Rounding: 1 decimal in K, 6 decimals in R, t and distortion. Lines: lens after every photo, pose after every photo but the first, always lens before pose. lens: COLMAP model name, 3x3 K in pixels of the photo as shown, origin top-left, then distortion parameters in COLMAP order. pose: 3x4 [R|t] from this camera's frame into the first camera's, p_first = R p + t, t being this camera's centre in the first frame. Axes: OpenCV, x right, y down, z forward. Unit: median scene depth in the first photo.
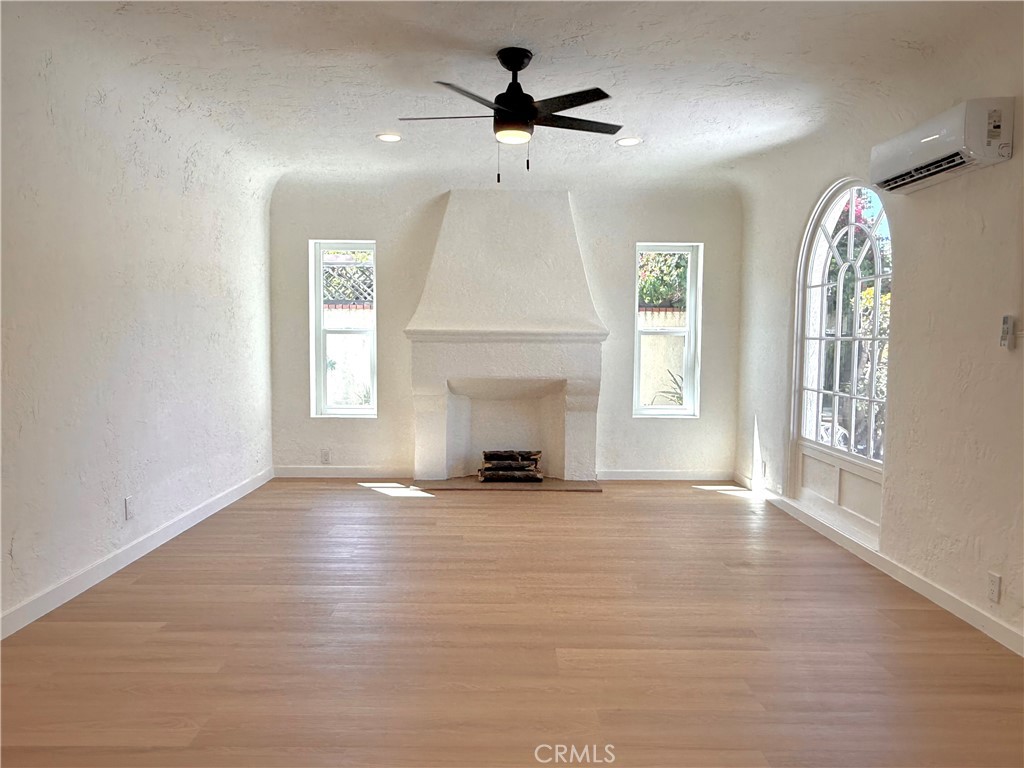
lens RADIAL K [[719.6, 0, 512.0], [0, 719.6, 384.0], [0, 0, 1]] dist [-0.001167, -0.003446]
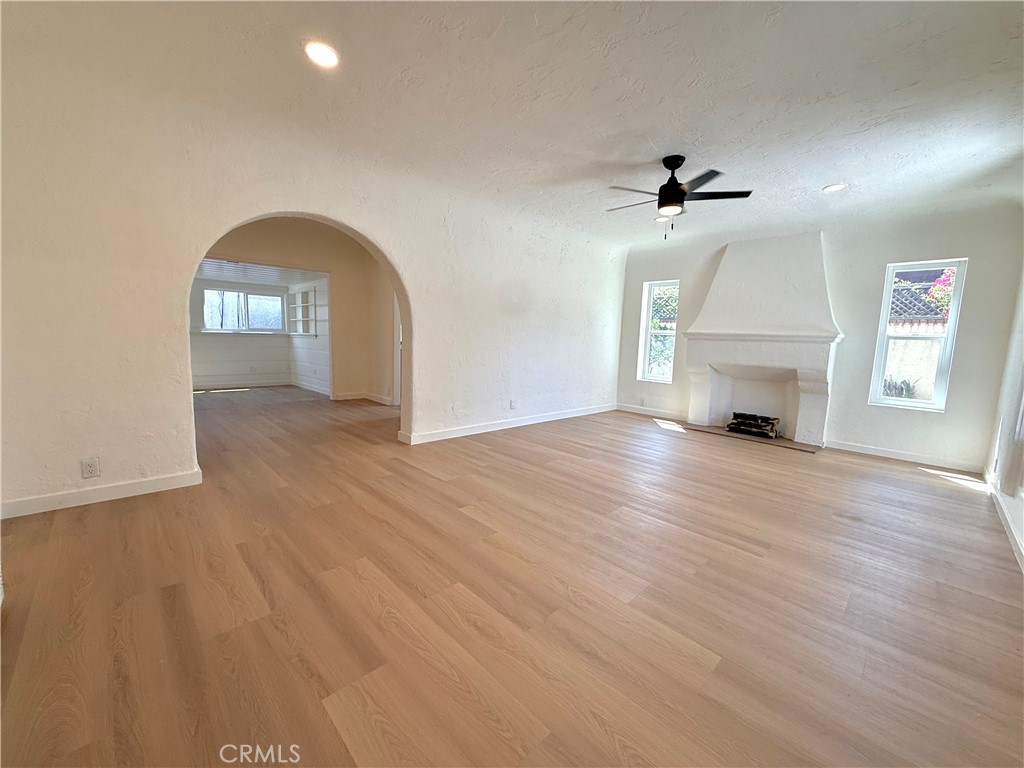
lens RADIAL K [[409.6, 0, 512.0], [0, 409.6, 384.0], [0, 0, 1]] dist [-0.000362, 0.000135]
pose [[0.682436, 0.101622, -0.723847, 0.270492], [-0.076022, 0.994786, 0.067987, 0.010048], [0.726981, 0.008632, 0.686603, 0.050539]]
